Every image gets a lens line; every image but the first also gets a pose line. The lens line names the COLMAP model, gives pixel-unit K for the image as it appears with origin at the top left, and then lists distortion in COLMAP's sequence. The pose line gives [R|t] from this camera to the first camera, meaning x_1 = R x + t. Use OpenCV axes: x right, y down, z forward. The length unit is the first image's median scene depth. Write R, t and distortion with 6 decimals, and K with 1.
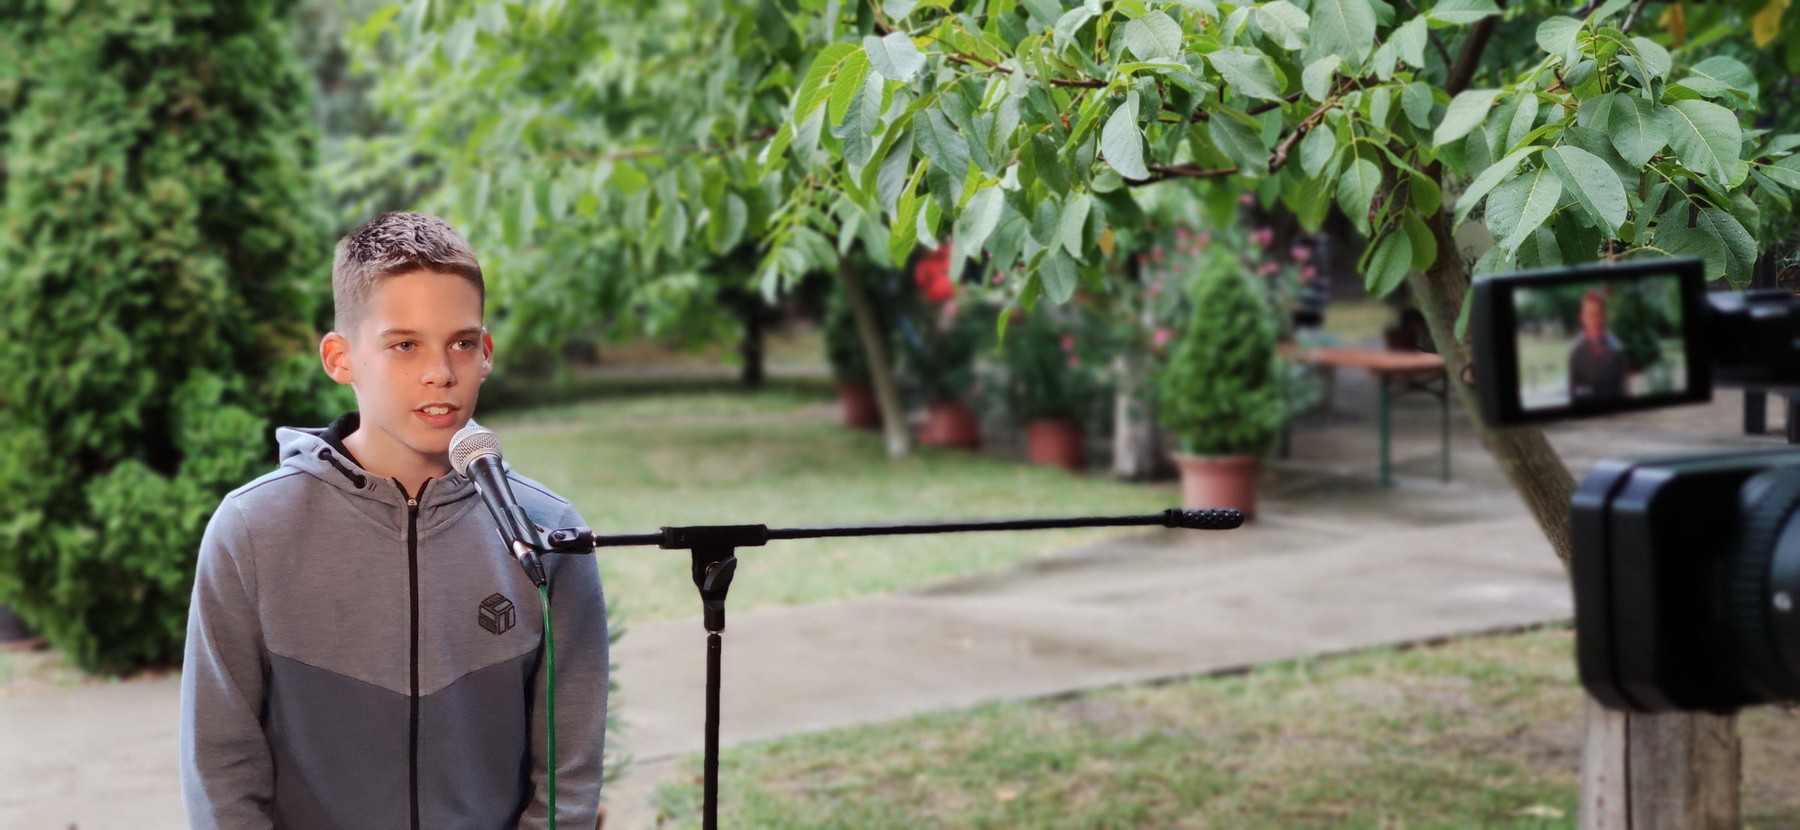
lens RADIAL K [[2745.4, 0, 925.4], [0, 2745.4, 391.4], [0, 0, 1]] dist [0.267445, -1.237861]
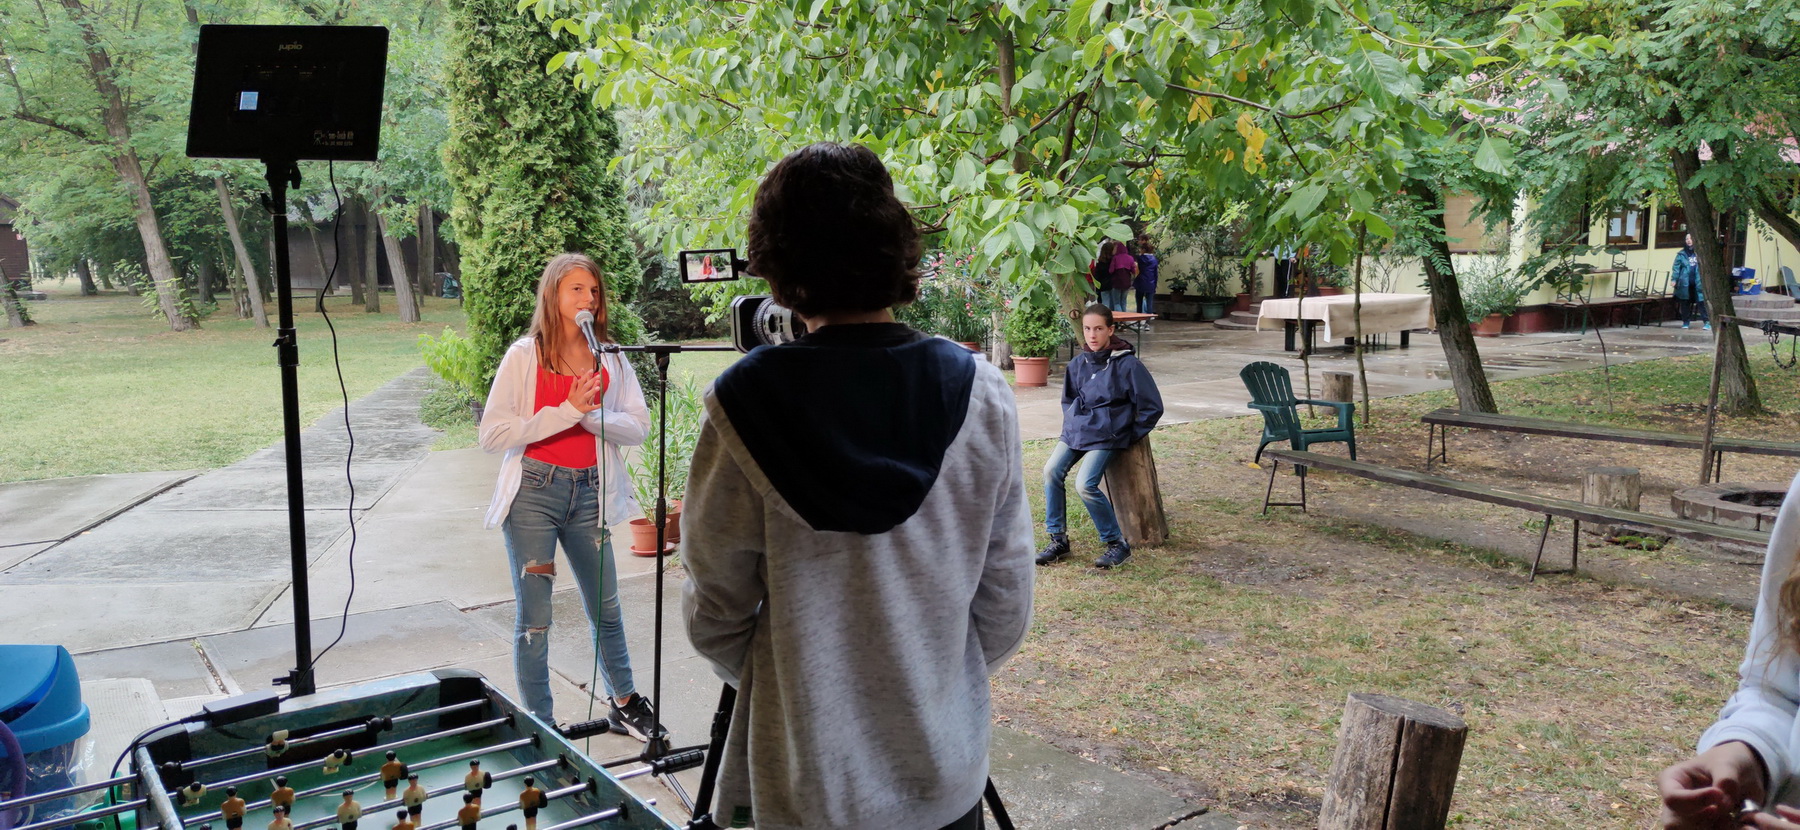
lens RADIAL K [[1324.2, 0, 897.0], [0, 1324.2, 434.6], [0, 0, 1]] dist [0.080665, -0.081894]
pose [[0.999229, 0.015346, -0.036144, 0.061371], [-0.012556, 0.997015, 0.076174, 0.008558], [0.037205, -0.075662, 0.996439, -0.118516]]
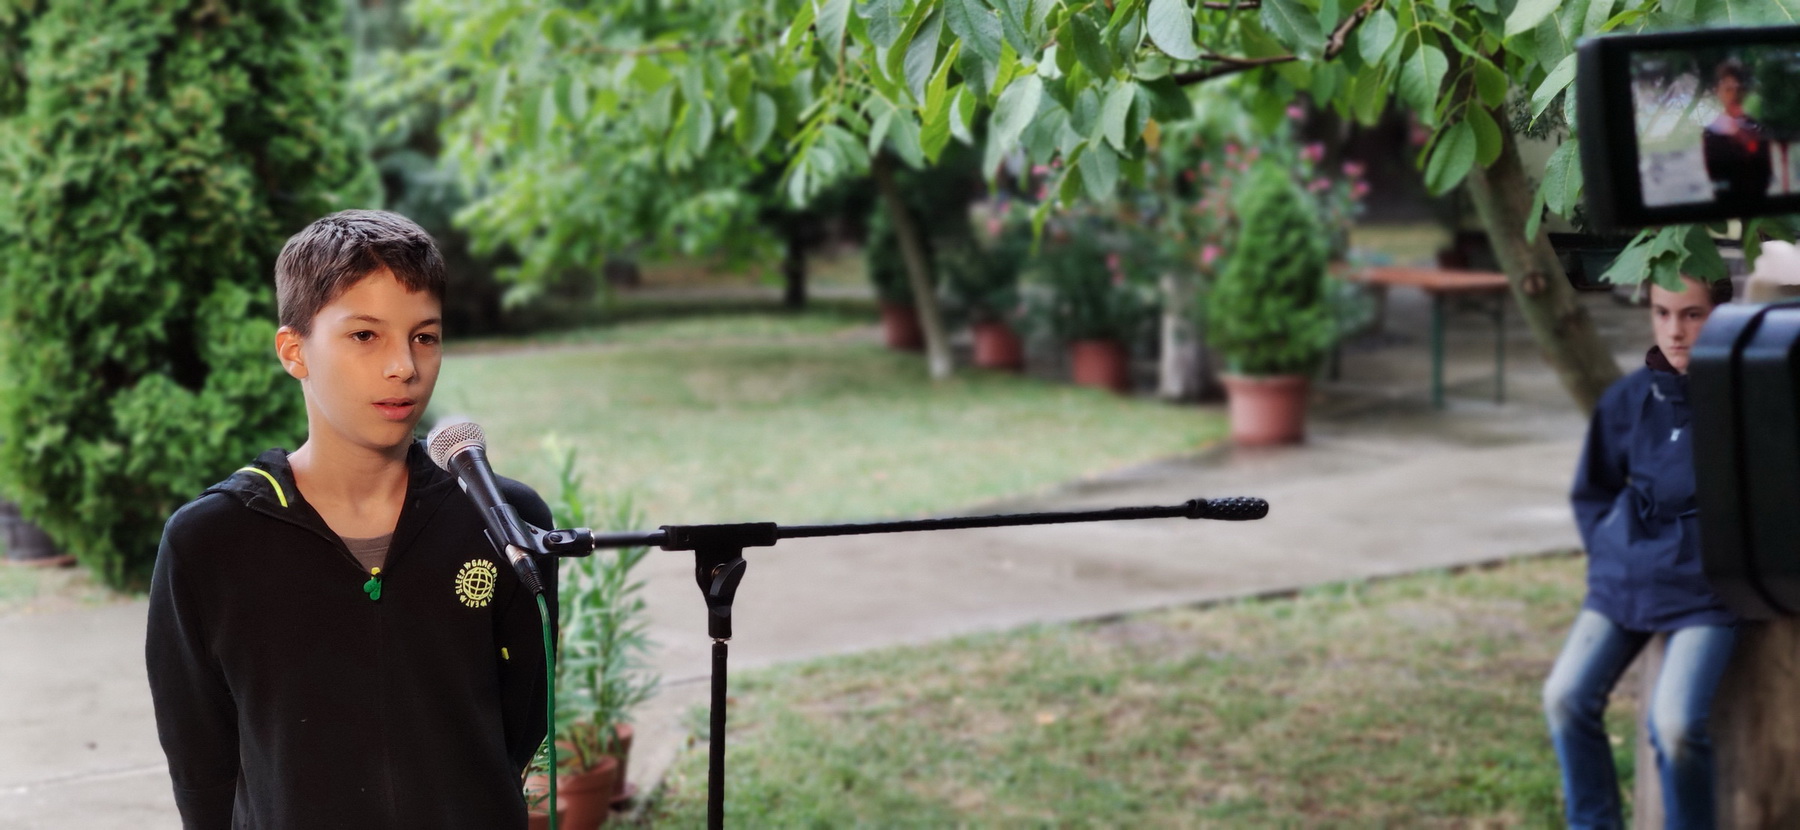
lens RADIAL K [[2754.1, 0, 927.2], [0, 2754.1, 414.0], [0, 0, 1]] dist [0.253414, -1.226512]
pose [[0.999864, 0.003325, -0.016127, 0.002117], [-0.002758, 0.999382, 0.035034, 0.003674], [0.016234, -0.034985, 0.999256, 0.022522]]
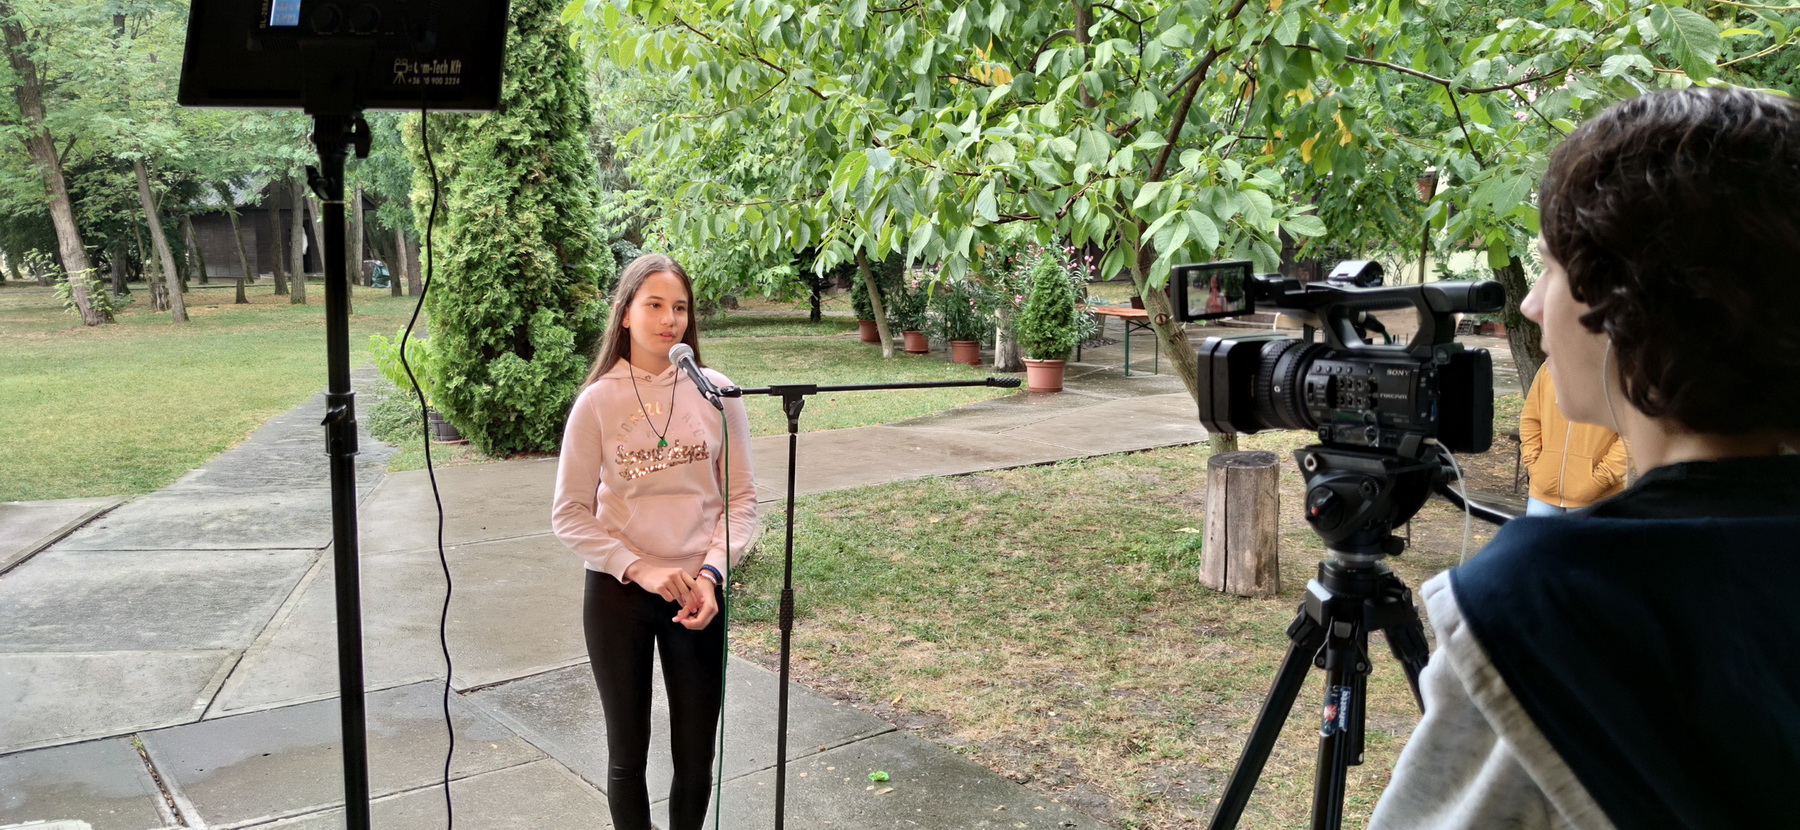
lens RADIAL K [[1420.2, 0, 924.9], [0, 1420.2, 420.9], [0, 0, 1]] dist [-0.031939, -0.028548]
pose [[0.999788, 0.016159, 0.012772, 0.004943], [-0.016968, 0.997677, 0.065979, 0.001990], [-0.011676, -0.066181, 0.997739, -0.035680]]
